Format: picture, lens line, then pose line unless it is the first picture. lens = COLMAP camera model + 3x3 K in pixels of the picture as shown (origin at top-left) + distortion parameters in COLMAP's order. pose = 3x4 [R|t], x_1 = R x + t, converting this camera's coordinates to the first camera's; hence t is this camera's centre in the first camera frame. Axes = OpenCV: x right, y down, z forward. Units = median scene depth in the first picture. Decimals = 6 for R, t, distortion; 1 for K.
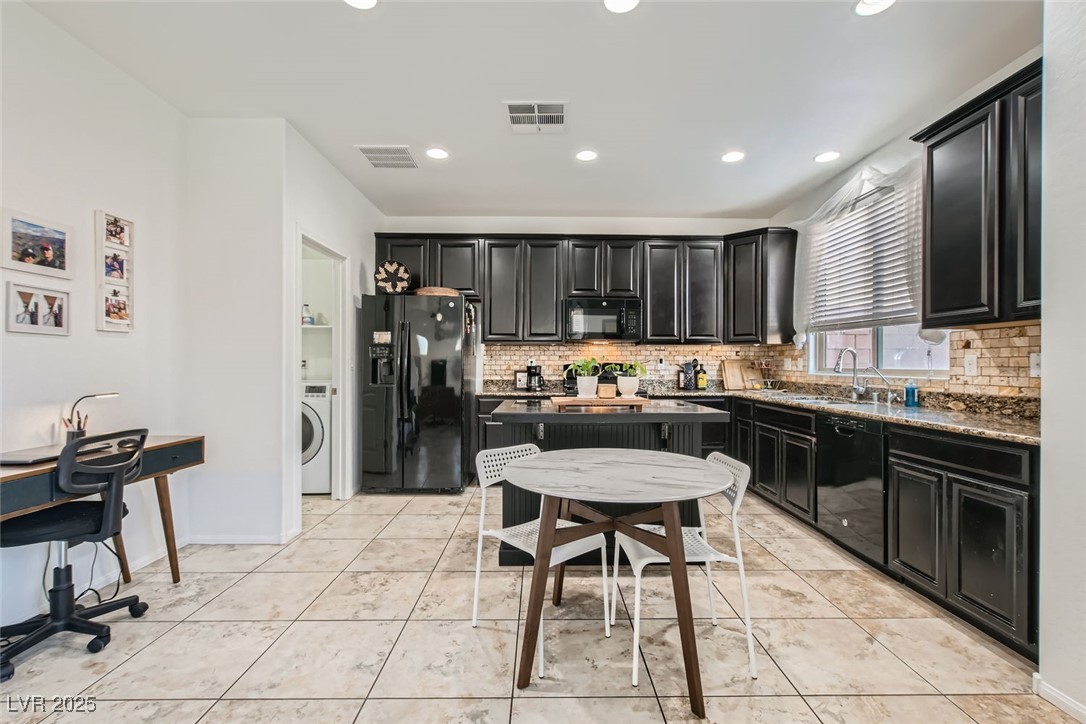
lens RADIAL K [[482.0, 0, 543.0], [0, 482.0, 362.0], [0, 0, 1]] dist [0.023845, 0.000426]
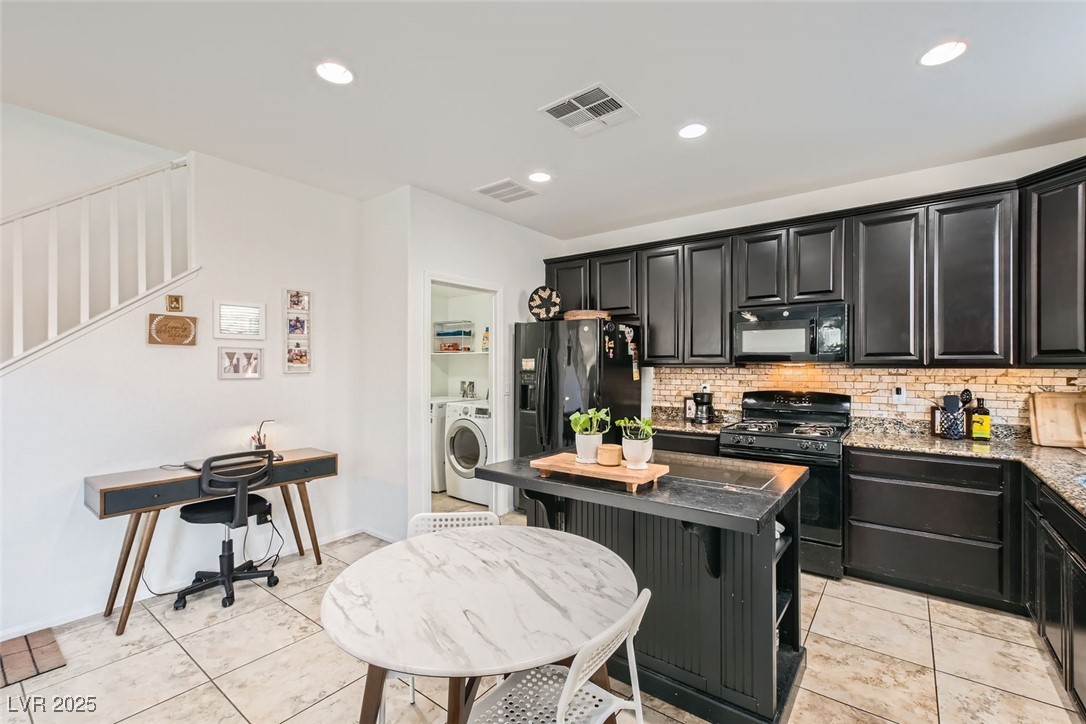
lens RADIAL K [[475.3, 0, 545.1], [0, 475.3, 364.4], [0, 0, 1]] dist [0.003684, 0.000863]
pose [[0.790721, -0.004283, -0.612162, 0.280766], [0.006126, 0.999981, 0.000917, -0.045419], [0.612146, -0.004476, 0.790732, 0.199773]]
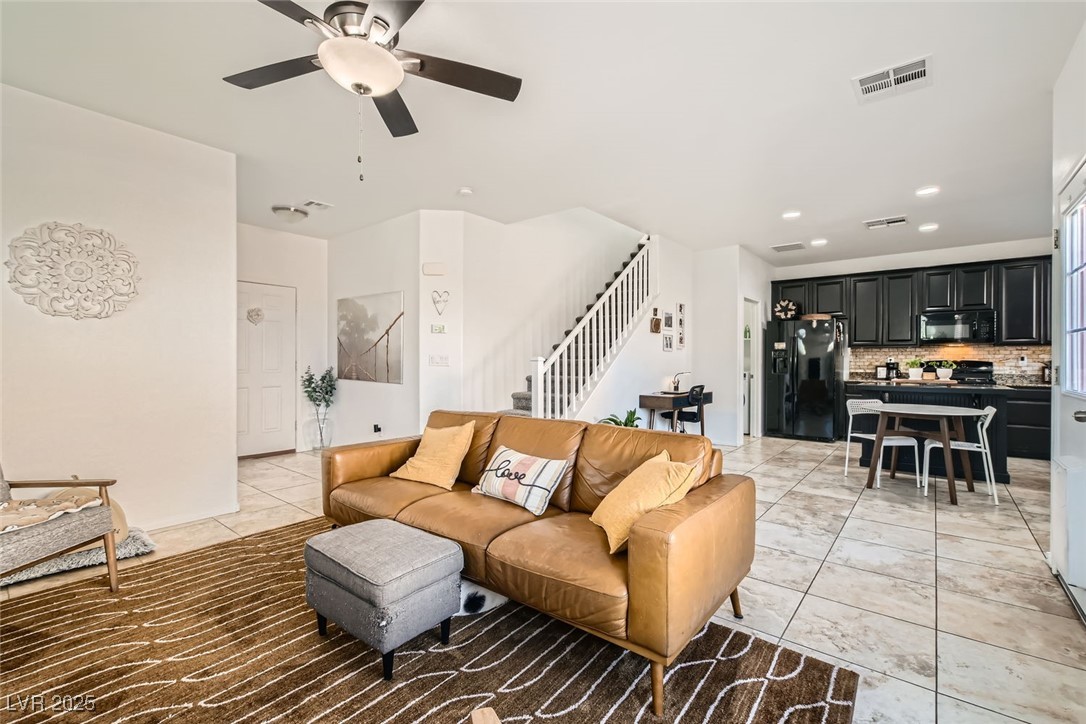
lens RADIAL K [[473.4, 0, 542.2], [0, 473.4, 358.7], [0, 0, 1]] dist [0.001516, 0.000089]
pose [[0.766844, -0.002882, -0.641827, 0.089256], [0.003000, 0.999995, -0.000906, -0.005256], [0.641827, -0.001230, 0.766849, -0.747208]]
